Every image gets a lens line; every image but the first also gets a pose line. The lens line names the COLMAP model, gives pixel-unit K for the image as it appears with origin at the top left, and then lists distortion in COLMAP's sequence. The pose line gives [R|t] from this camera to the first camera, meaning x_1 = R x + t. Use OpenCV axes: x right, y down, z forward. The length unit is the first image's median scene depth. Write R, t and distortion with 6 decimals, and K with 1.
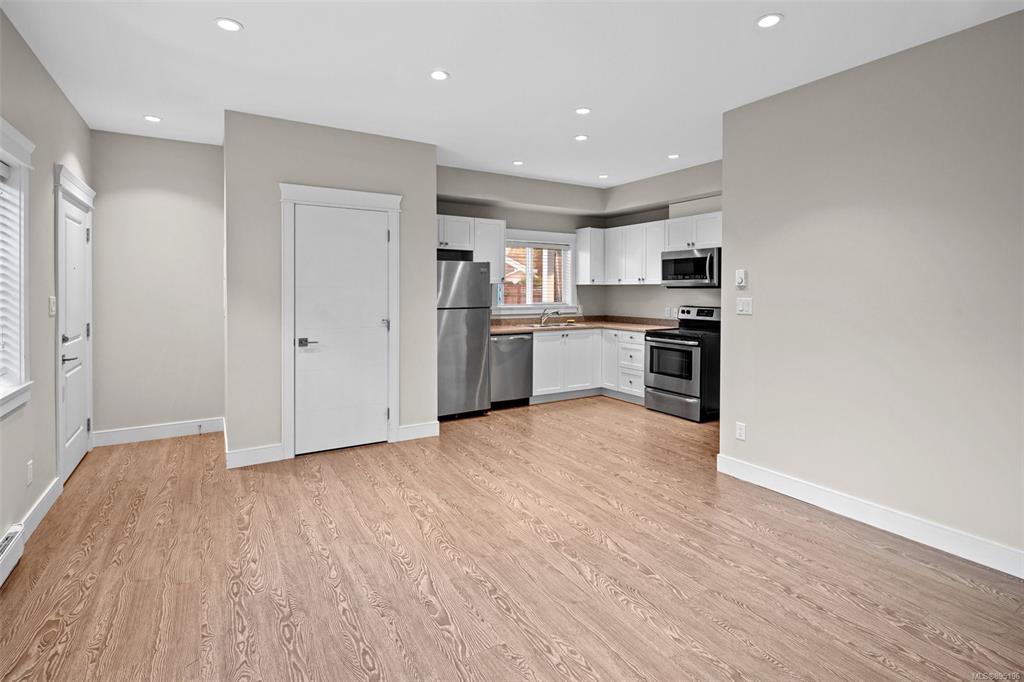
lens RADIAL K [[499.8, 0, 512.3], [0, 499.8, 296.6], [0, 0, 1]] dist [-0.002077, -0.001197]
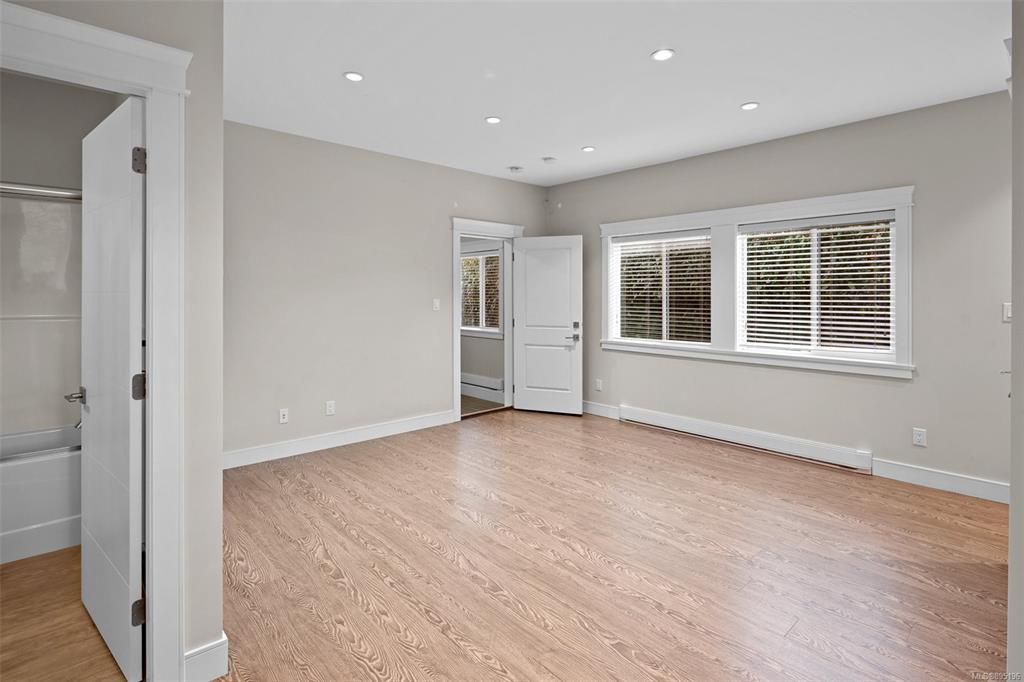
lens RADIAL K [[499.8, 0, 512.3], [0, 499.8, 296.6], [0, 0, 1]] dist [-0.002077, -0.001197]
pose [[-0.980278, -0.005309, -0.197554, 0.178498], [-0.008446, 0.999851, 0.015042, -0.012748], [0.197445, 0.016414, -0.980177, 1.118357]]
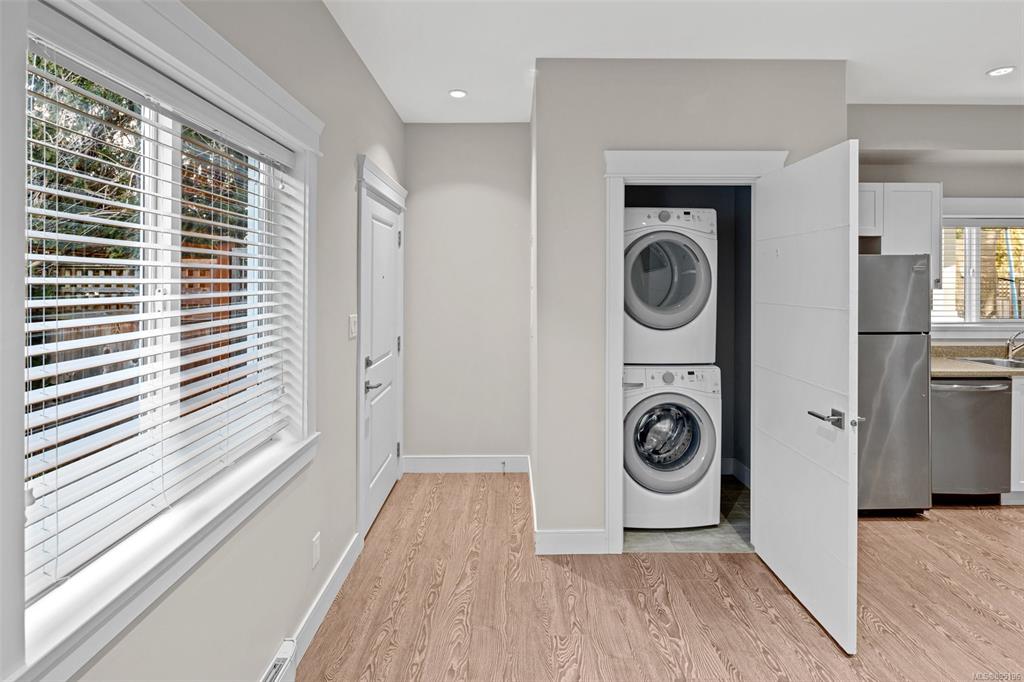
lens RADIAL K [[504.8, 0, 511.9], [0, 504.8, 280.3], [0, 0, 1]] dist [-0.002078, -0.000892]
pose [[0.857040, -0.003041, -0.515241, -0.167250], [-0.005875, 0.999860, -0.015673, -0.028098], [0.515217, 0.016459, 0.856902, 0.261542]]
